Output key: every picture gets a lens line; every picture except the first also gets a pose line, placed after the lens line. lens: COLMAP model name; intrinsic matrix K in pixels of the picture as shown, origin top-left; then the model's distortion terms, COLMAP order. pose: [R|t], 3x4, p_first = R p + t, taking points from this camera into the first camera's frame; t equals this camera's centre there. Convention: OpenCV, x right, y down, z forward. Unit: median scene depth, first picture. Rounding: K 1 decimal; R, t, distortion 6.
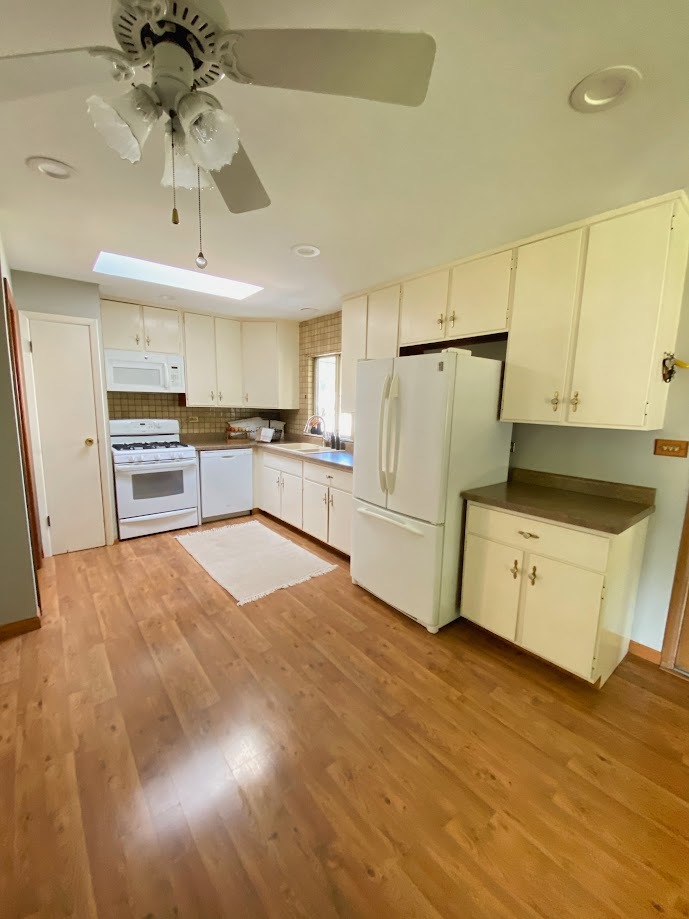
lens RADIAL K [[373.0, 0, 342.0], [0, 373.0, 456.3], [0, 0, 1]] dist [-0.002009, -0.001117]
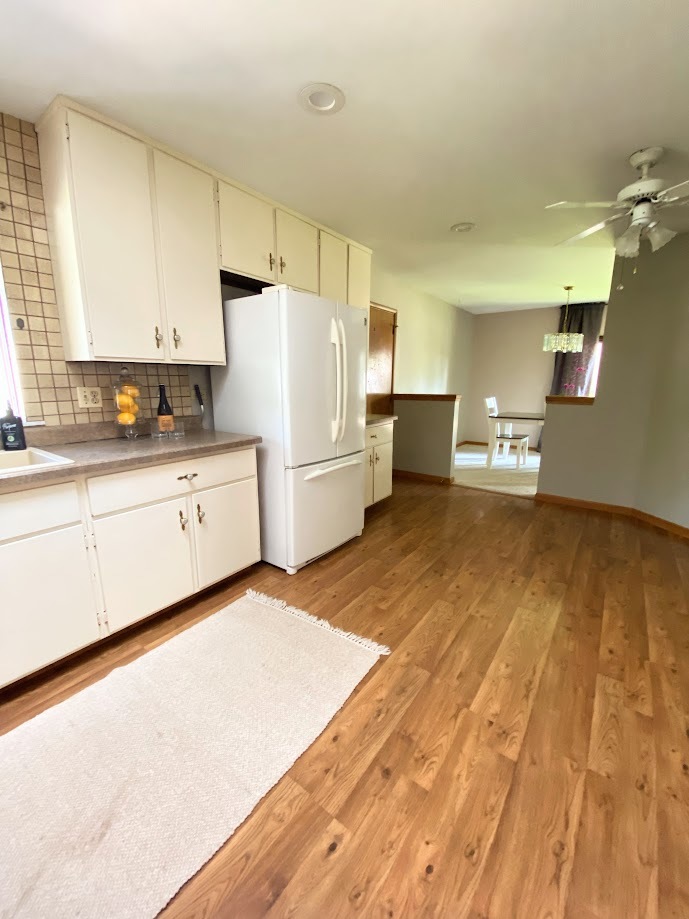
lens RADIAL K [[373.0, 0, 339.4], [0, 373.0, 459.6], [0, 0, 1]] dist [-0.002009, -0.001117]
pose [[-0.247466, -0.236483, 0.939594, -0.768243], [0.141863, 0.950462, 0.276582, -0.123873], [-0.958455, 0.201738, -0.201659, 1.098211]]
